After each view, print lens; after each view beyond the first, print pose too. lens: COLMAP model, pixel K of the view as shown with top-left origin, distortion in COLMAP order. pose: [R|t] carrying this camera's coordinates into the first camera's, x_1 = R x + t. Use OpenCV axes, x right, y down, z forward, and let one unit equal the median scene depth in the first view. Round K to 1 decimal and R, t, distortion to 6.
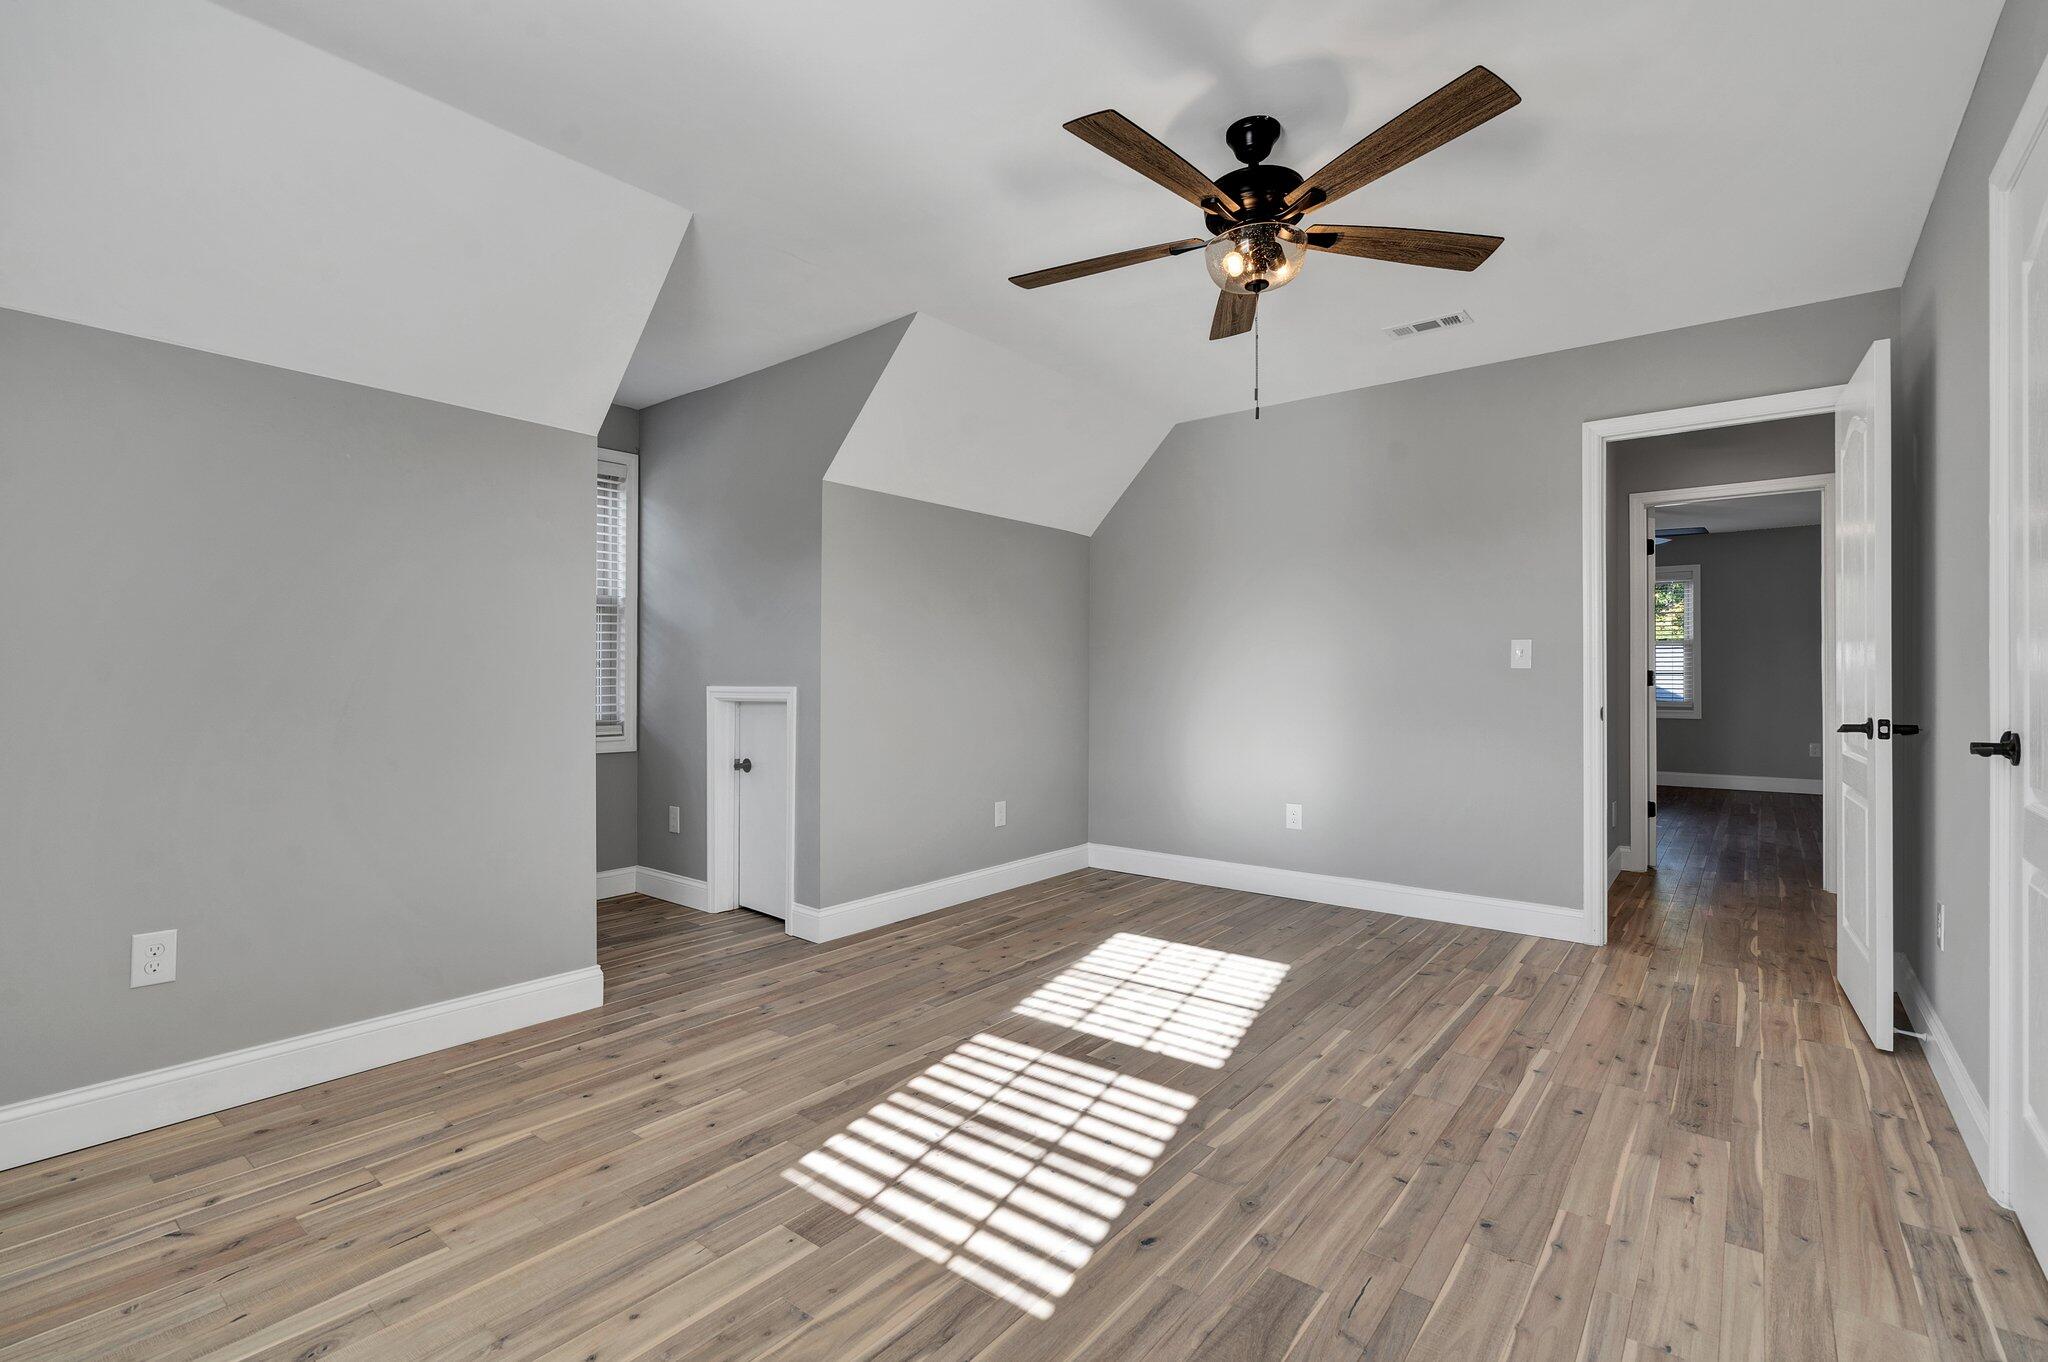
lens RADIAL K [[927.4, 0, 1021.0], [0, 927.4, 679.2], [0, 0, 1]] dist [-0.005058, 0.001683]
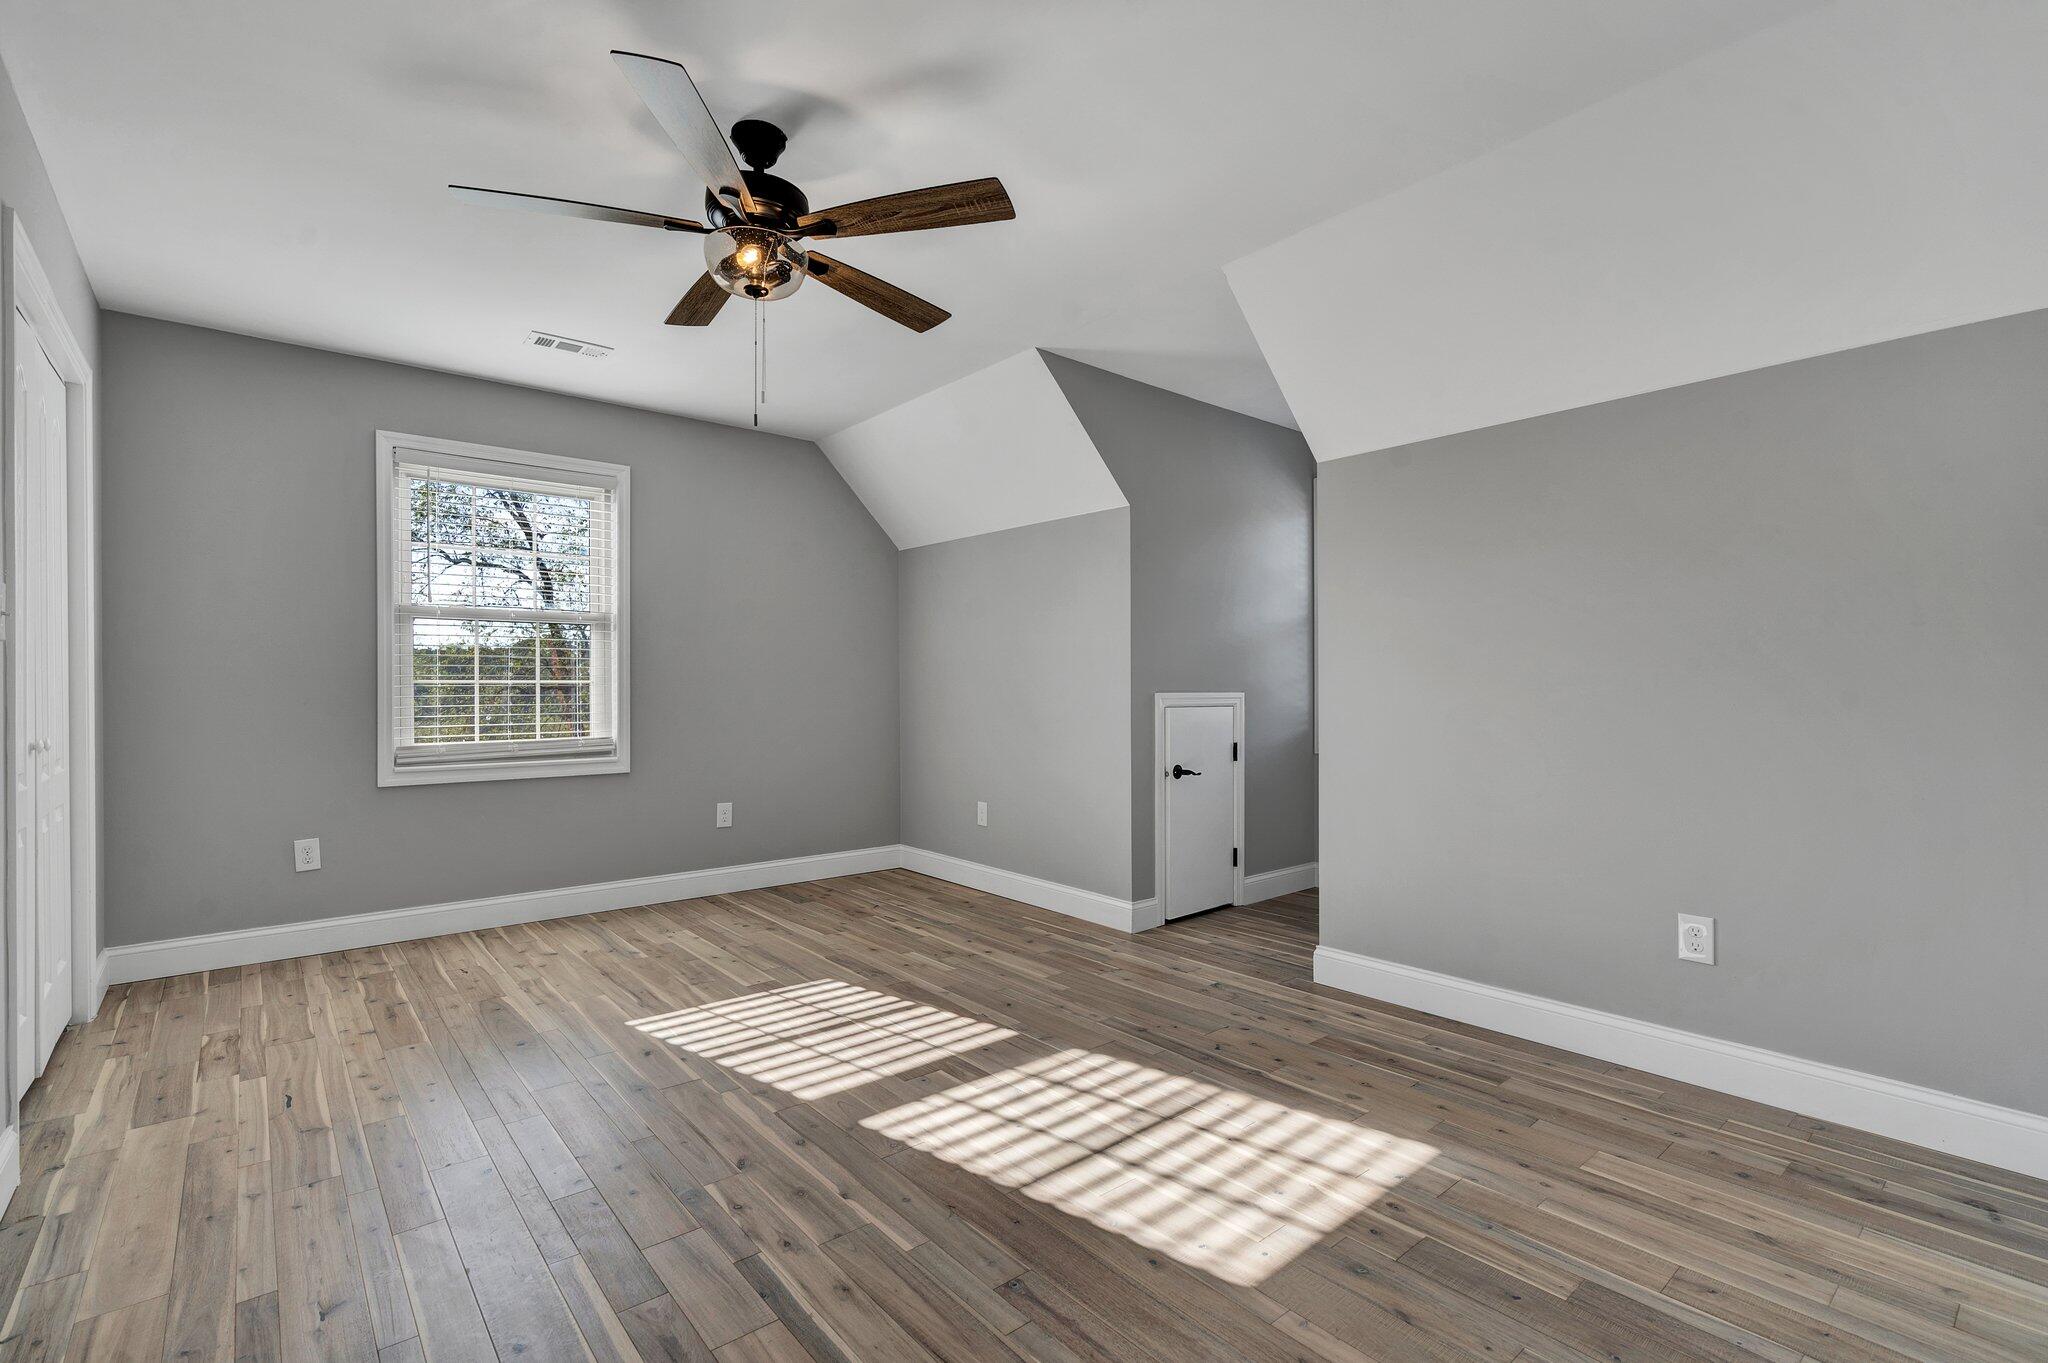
lens RADIAL K [[927.4, 0, 1021.6], [0, 927.4, 686.8], [0, 0, 1]] dist [-0.005058, 0.001683]
pose [[-0.202690, -0.001501, -0.979242, 1.106921], [0.002918, 0.999993, -0.002137, 0.001749], [0.979239, -0.003290, -0.202684, 1.399680]]
